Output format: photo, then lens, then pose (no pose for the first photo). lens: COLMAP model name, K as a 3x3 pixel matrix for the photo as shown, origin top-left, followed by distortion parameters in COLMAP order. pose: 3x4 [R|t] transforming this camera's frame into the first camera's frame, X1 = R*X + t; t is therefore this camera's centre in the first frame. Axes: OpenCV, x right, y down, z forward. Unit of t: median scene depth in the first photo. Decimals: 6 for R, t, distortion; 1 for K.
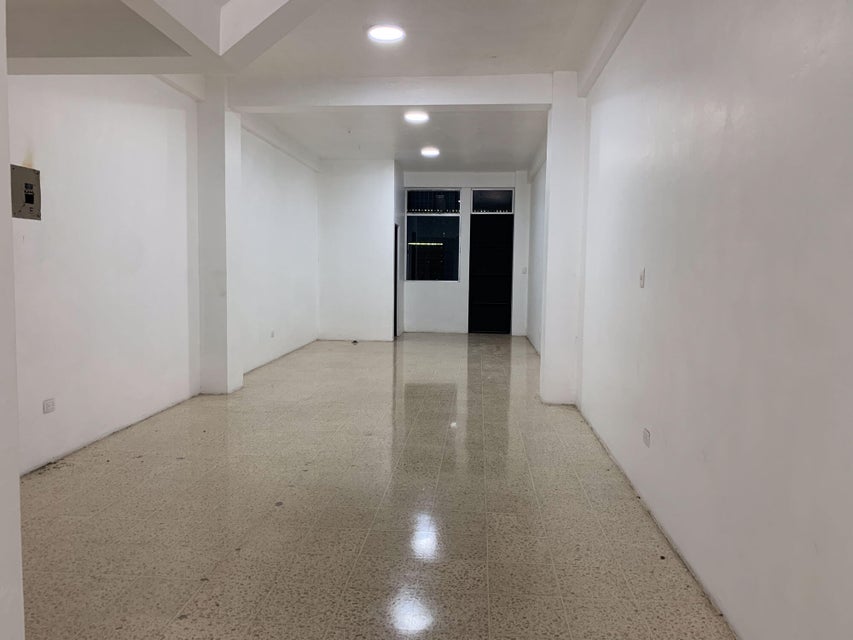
lens RADIAL K [[655.3, 0, 426.5], [0, 655.3, 320.0], [0, 0, 1]] dist [-0.007120, -0.003480]
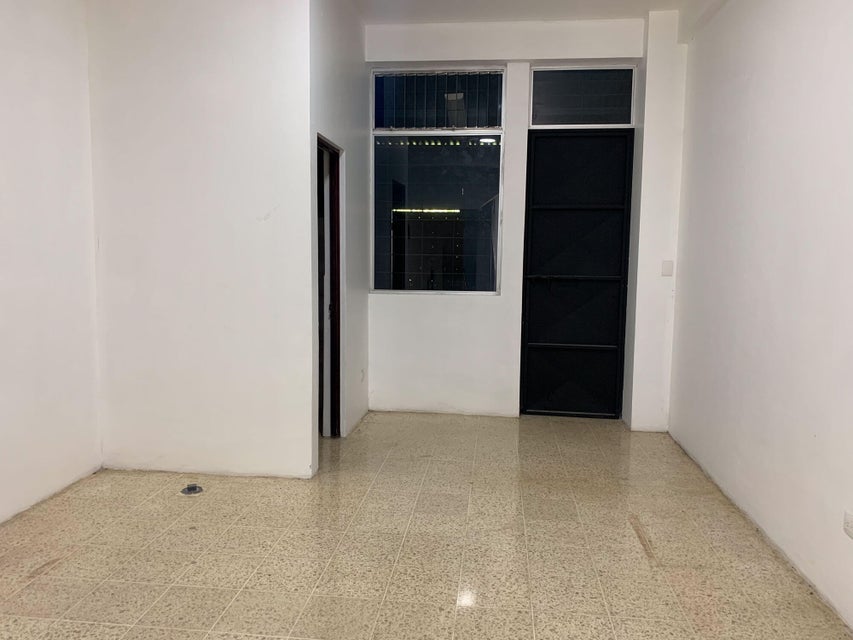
lens RADIAL K [[655.3, 0, 426.5], [0, 655.3, 320.0], [0, 0, 1]] dist [-0.007120, -0.003480]
pose [[0.999549, 0.002375, -0.029950, 0.016439], [-0.001904, 0.999874, 0.015729, -0.049254], [0.029984, -0.015665, 0.999428, 0.587870]]
